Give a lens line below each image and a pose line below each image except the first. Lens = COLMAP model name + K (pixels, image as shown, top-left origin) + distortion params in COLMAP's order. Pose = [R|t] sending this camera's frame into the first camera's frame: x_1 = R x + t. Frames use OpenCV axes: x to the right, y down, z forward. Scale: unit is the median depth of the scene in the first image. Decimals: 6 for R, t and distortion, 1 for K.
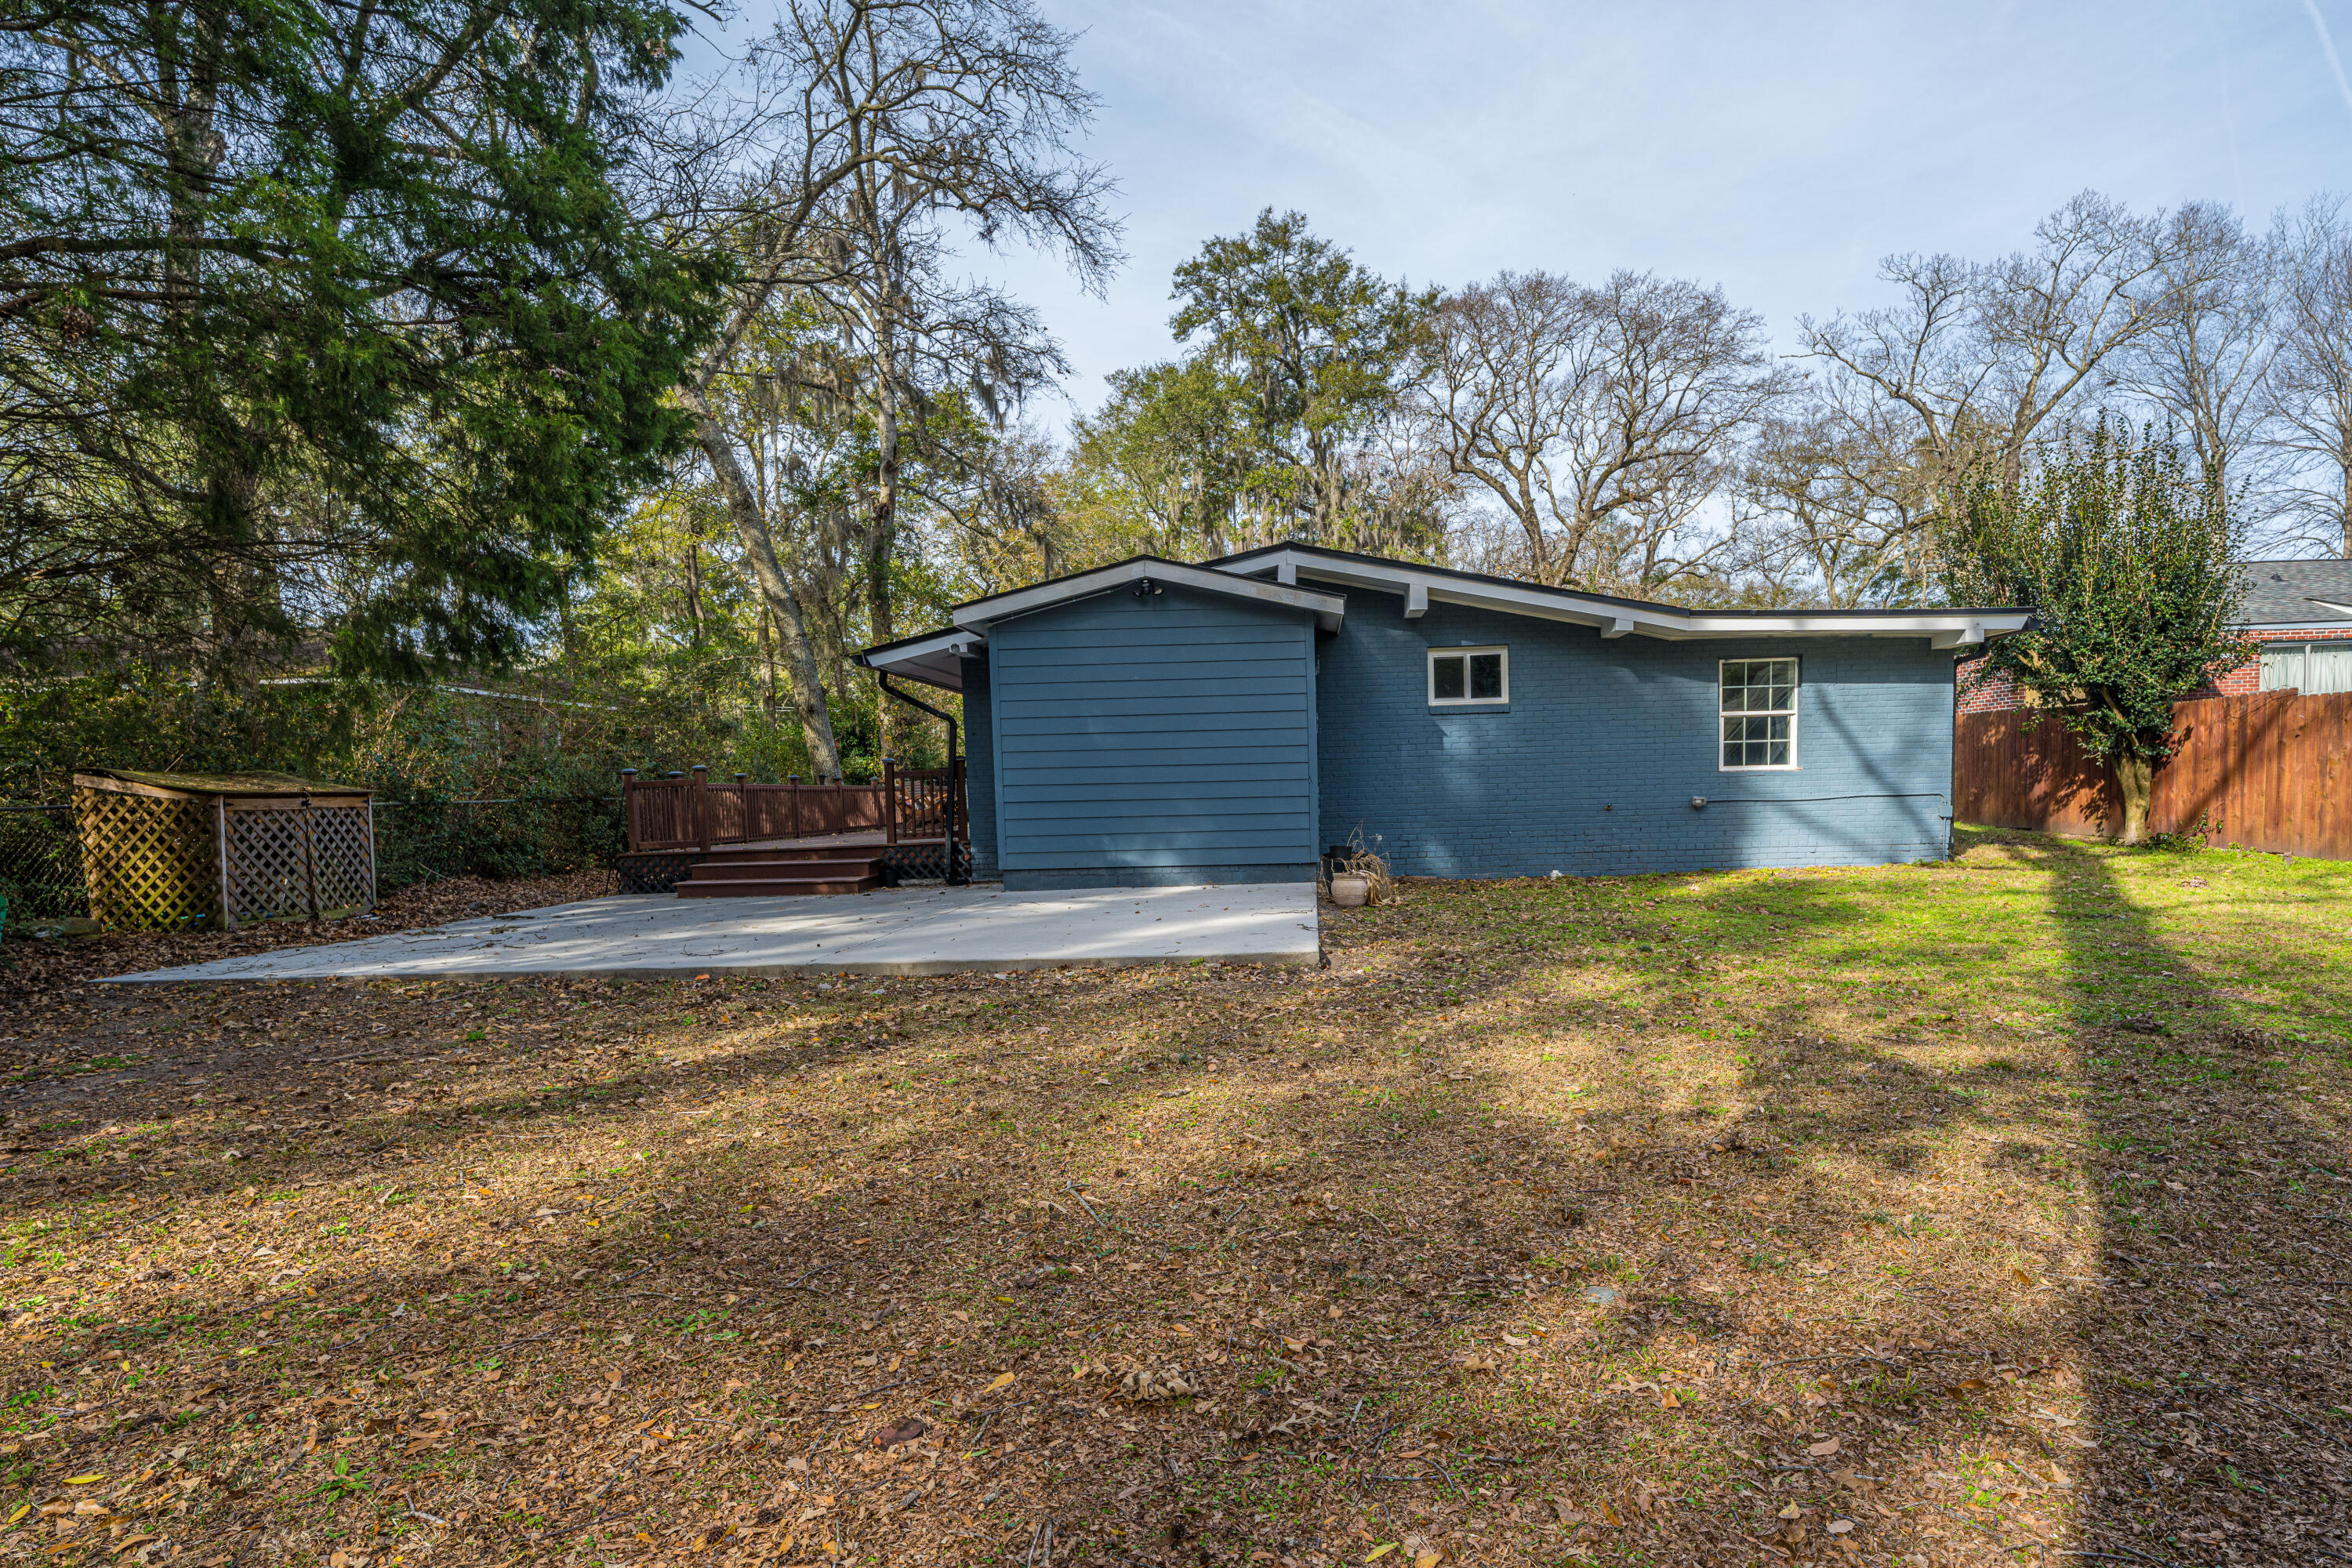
lens RADIAL K [[1256.4, 0, 1264.6], [0, 1256.4, 873.7], [0, 0, 1]] dist [-0.003255, -0.001738]
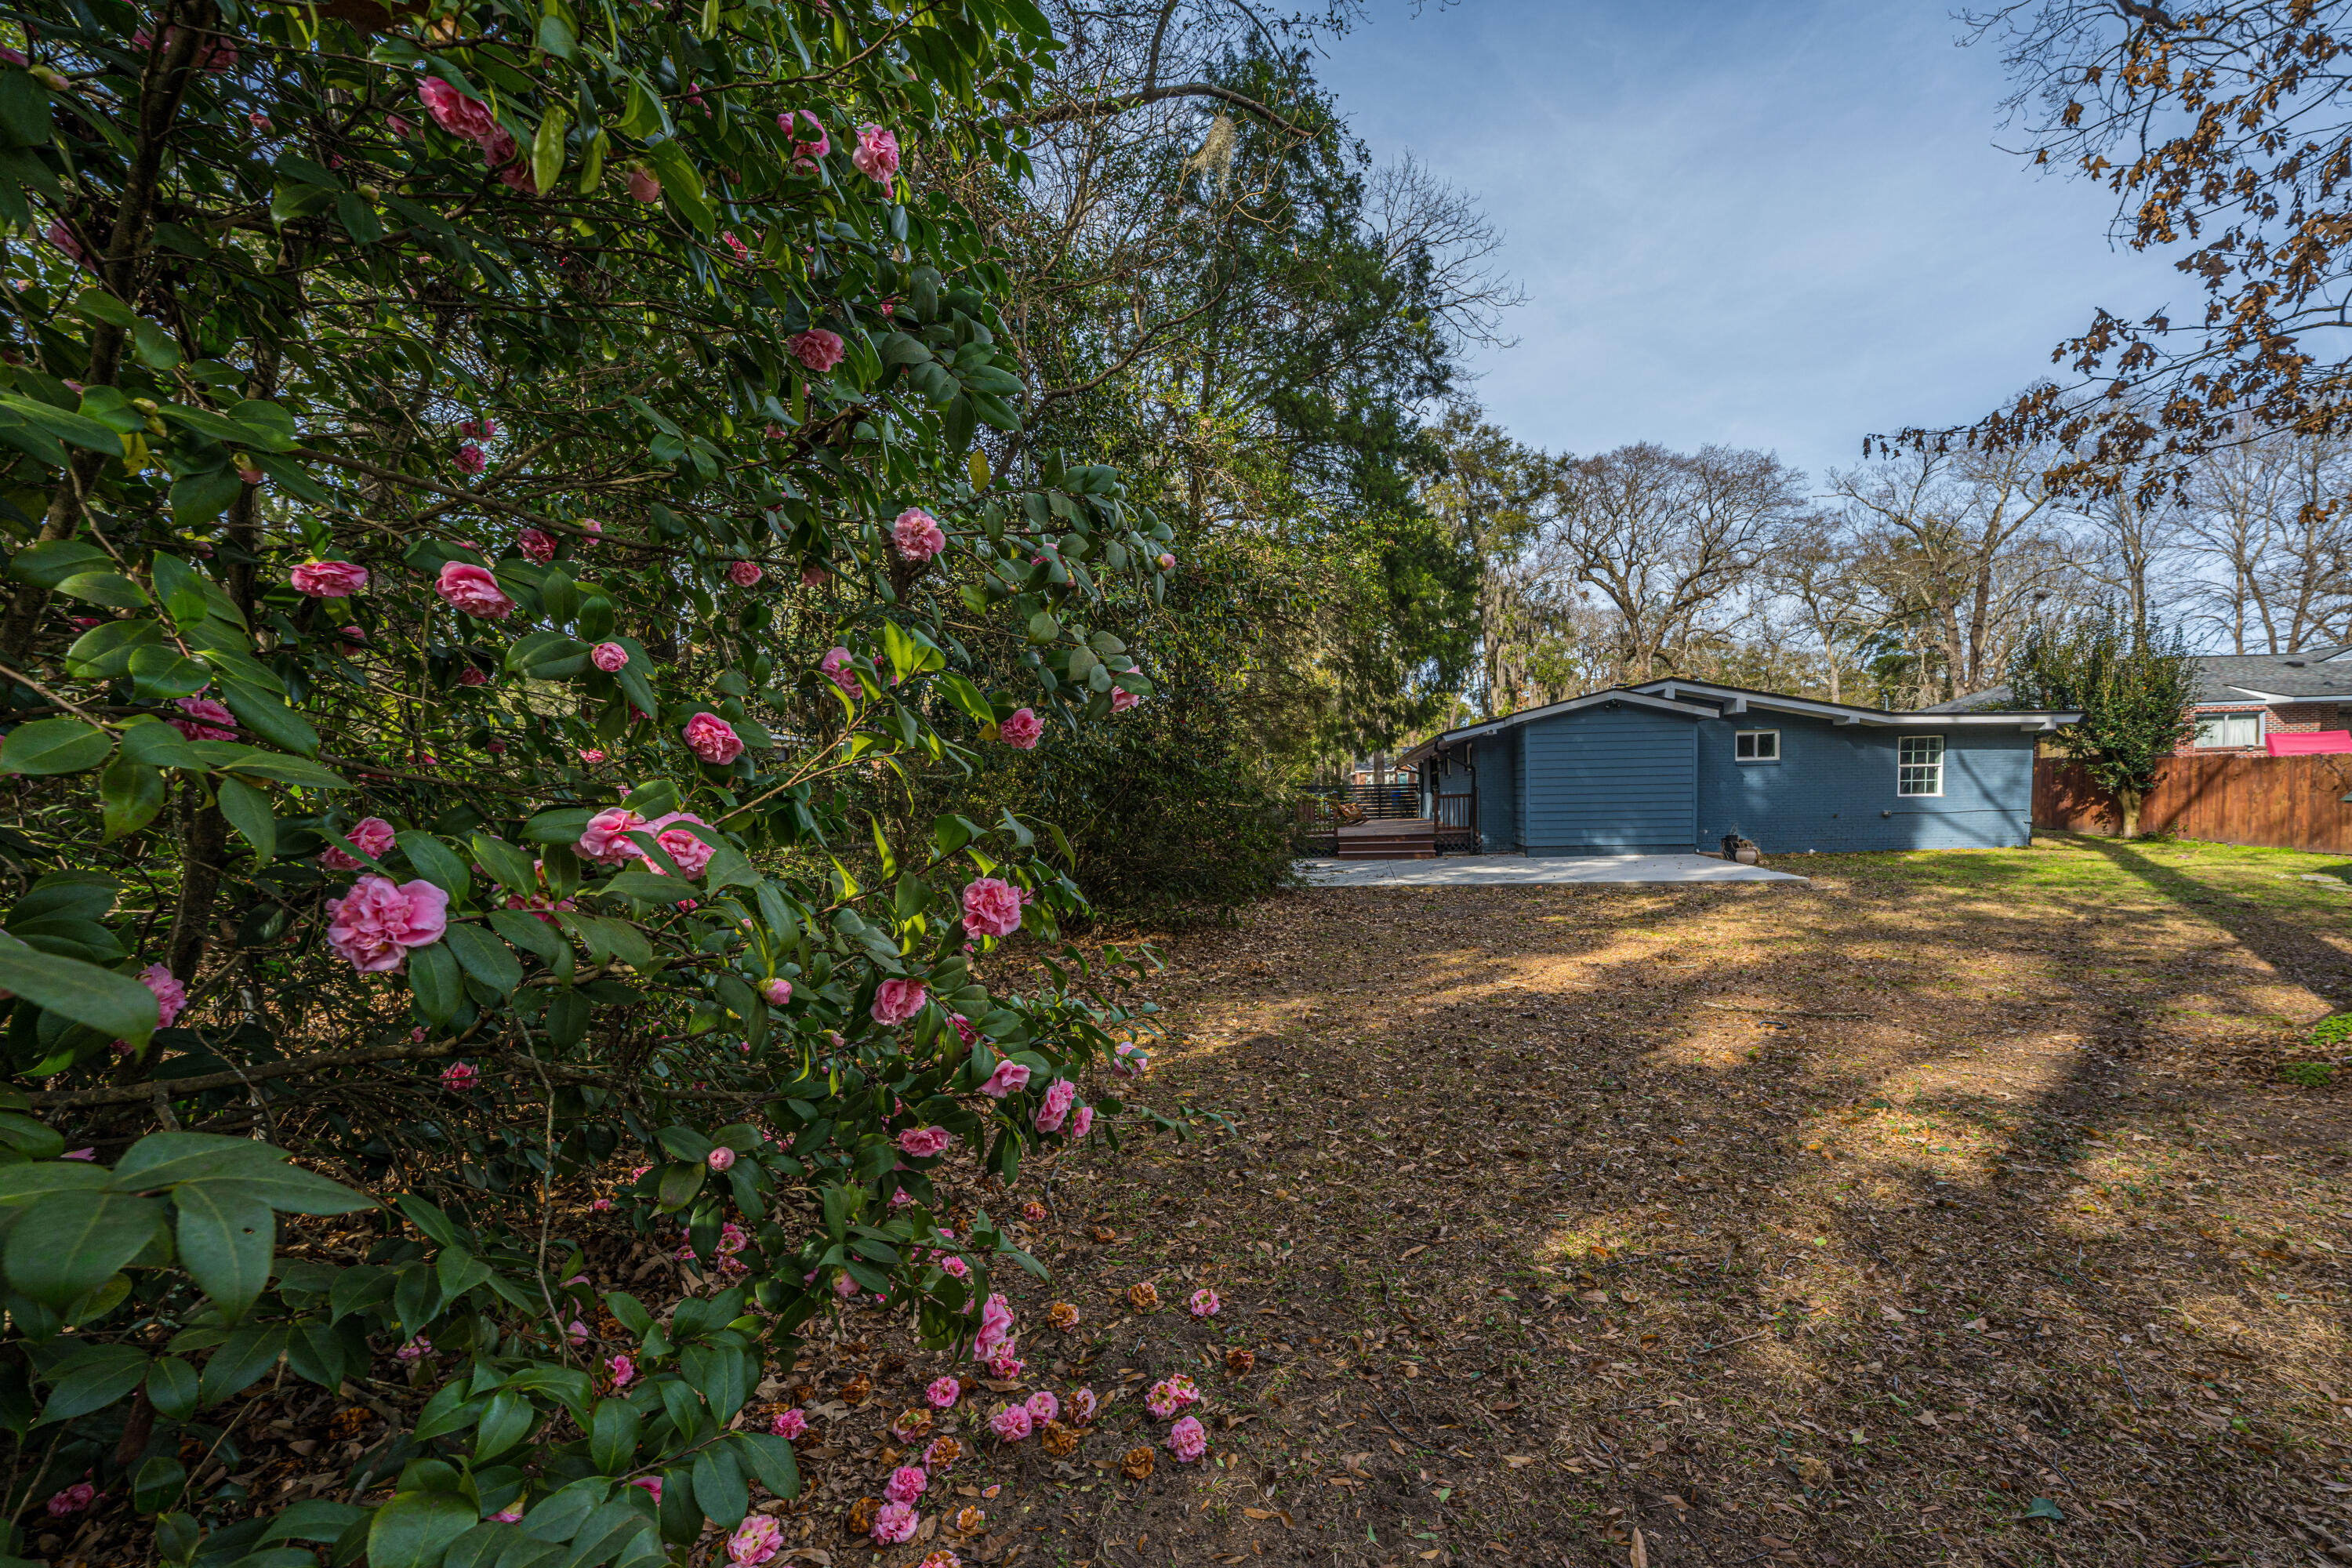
lens RADIAL K [[977.9, 0, 1256.5], [0, 977.9, 853.5], [0, 0, 1]] dist [0.002115, -0.000451]
pose [[0.997733, 0.007296, -0.066898, -0.453680], [-0.007781, 0.999945, -0.006995, 0.018449], [0.066843, 0.007500, 0.997735, -0.470066]]
